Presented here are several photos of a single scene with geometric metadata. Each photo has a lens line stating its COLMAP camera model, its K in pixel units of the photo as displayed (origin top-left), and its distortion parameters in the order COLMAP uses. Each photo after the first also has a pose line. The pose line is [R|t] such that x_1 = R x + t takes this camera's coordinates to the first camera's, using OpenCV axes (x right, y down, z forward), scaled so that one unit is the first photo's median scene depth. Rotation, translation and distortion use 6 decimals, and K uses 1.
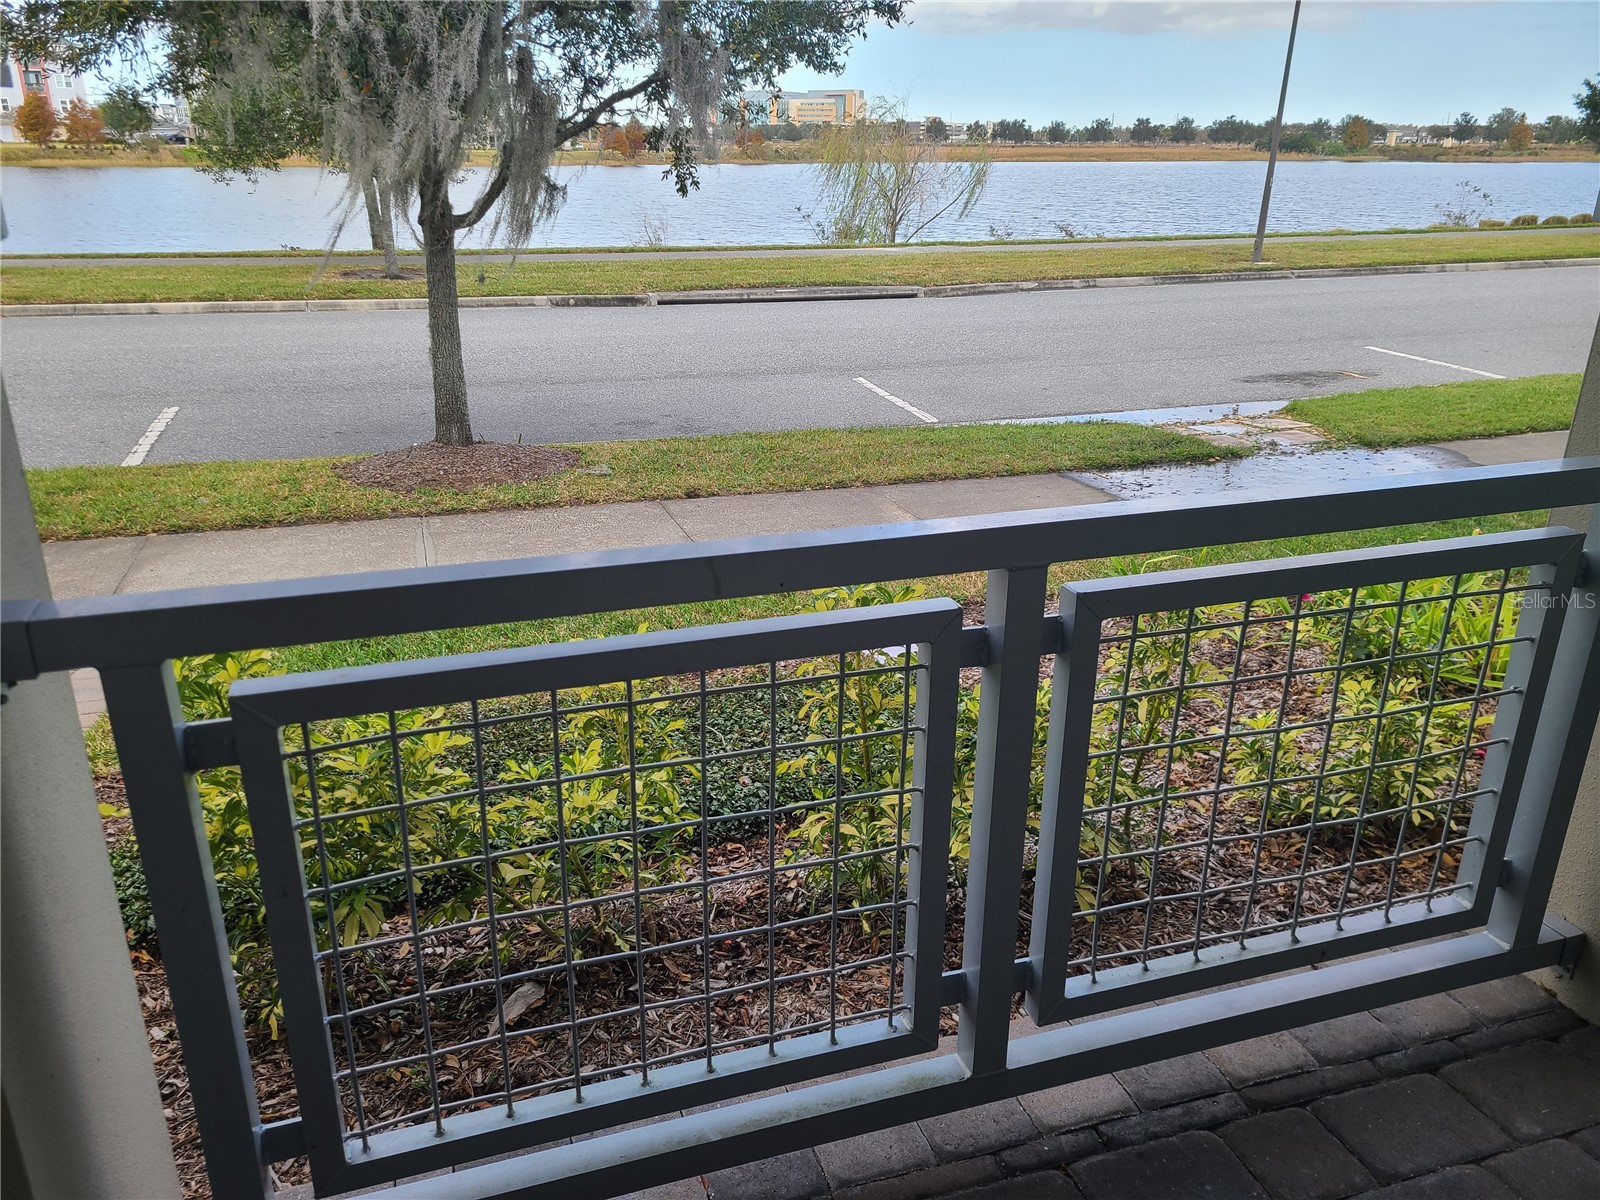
lens RADIAL K [[1181.9, 0, 793.4], [0, 1181.9, 596.2], [0, 0, 1]] dist [0.049114, -0.020830]
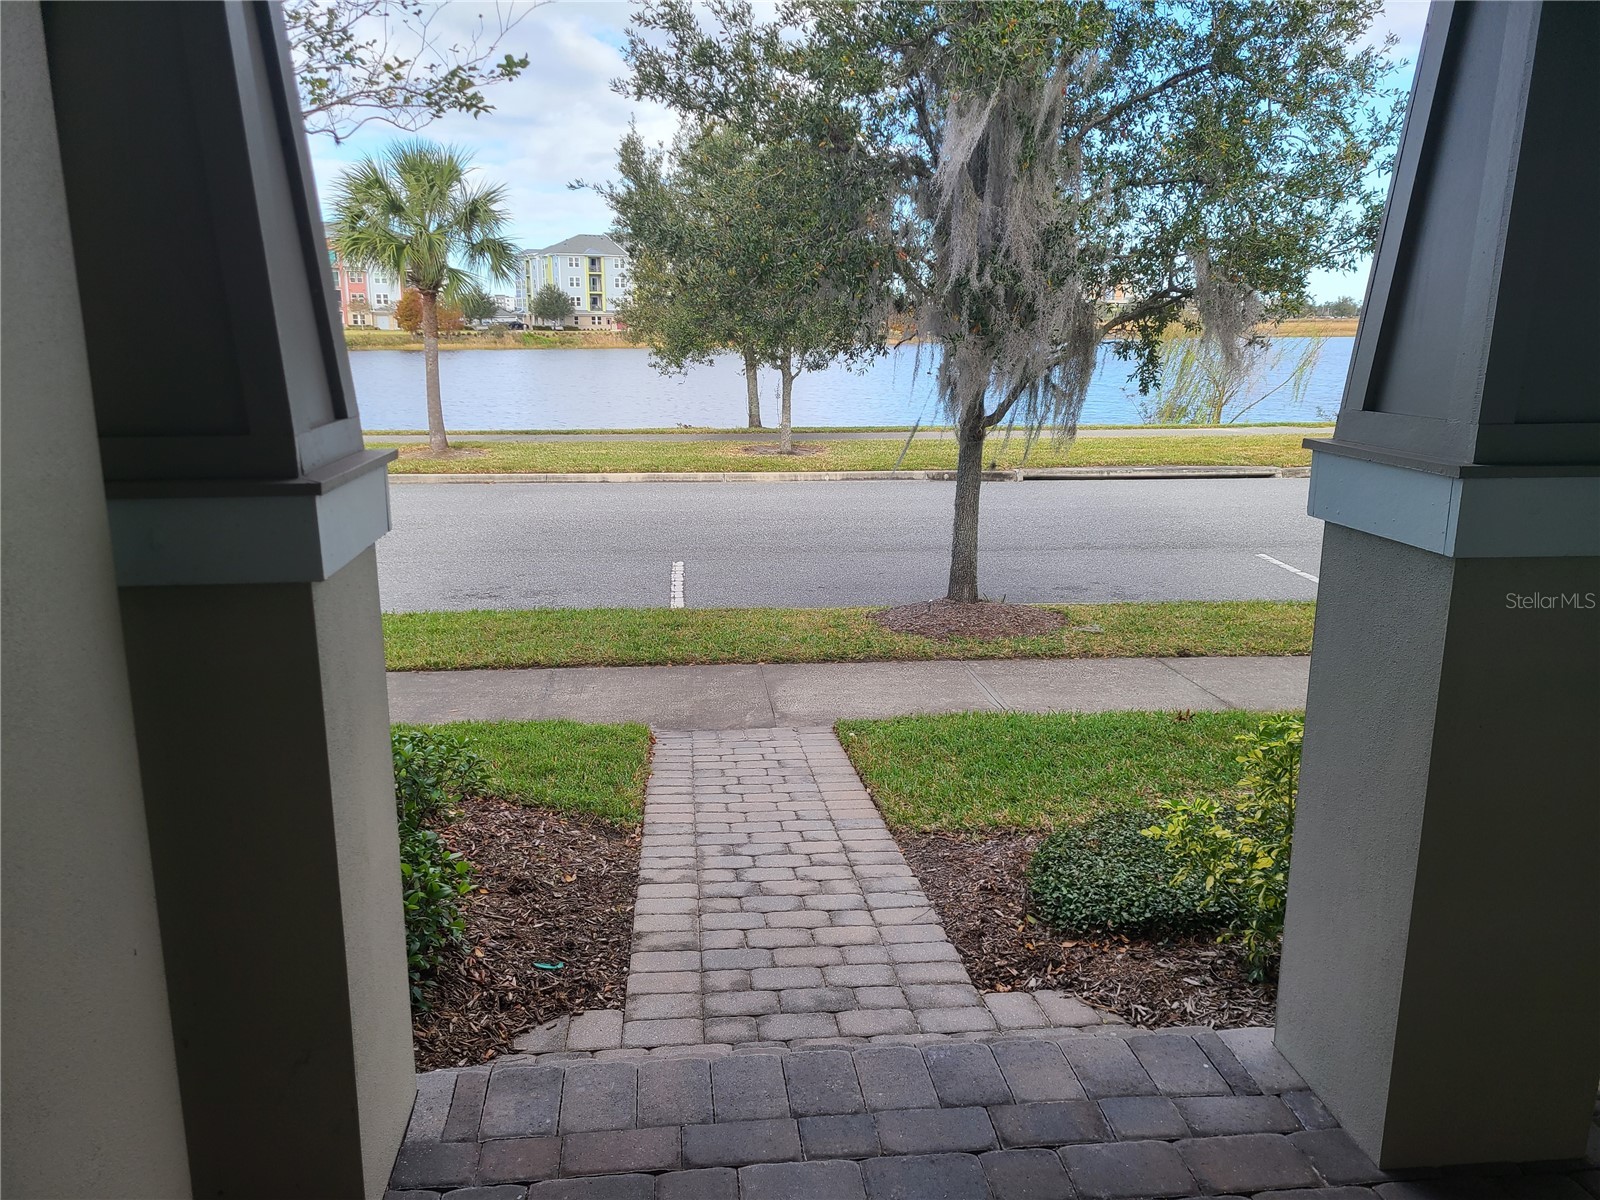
lens RADIAL K [[1181.9, 0, 793.4], [0, 1181.9, 596.2], [0, 0, 1]] dist [0.049114, -0.020830]
pose [[0.976903, 0.041810, -0.209551, -0.212900], [-0.069835, 0.989289, -0.128179, 0.031768], [0.201947, 0.139853, 0.969360, -0.191149]]
